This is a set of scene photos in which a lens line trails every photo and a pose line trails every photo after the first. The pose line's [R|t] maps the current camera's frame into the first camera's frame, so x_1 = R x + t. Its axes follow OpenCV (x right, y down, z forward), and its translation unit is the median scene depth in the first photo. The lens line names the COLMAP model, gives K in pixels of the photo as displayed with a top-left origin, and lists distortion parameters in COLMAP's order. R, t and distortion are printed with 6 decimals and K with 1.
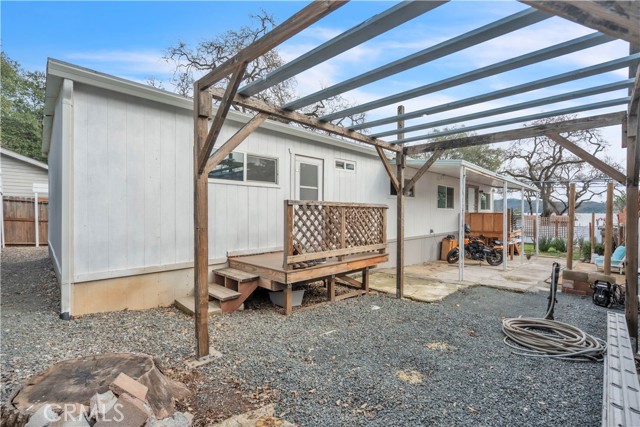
lens RADIAL K [[291.2, 0, 320.6], [0, 291.2, 201.3], [0, 0, 1]] dist [-0.002066, -0.000340]
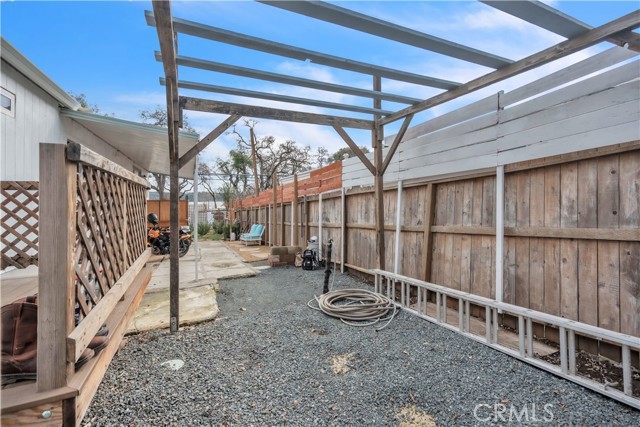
lens RADIAL K [[291.2, 0, 320.6], [0, 291.2, 201.3], [0, 0, 1]] dist [-0.002066, -0.000340]
pose [[0.345571, -0.009894, 0.938340, -0.249681], [-0.024105, 0.999521, 0.019417, 0.033060], [-0.938083, -0.029328, 0.345167, 0.569912]]
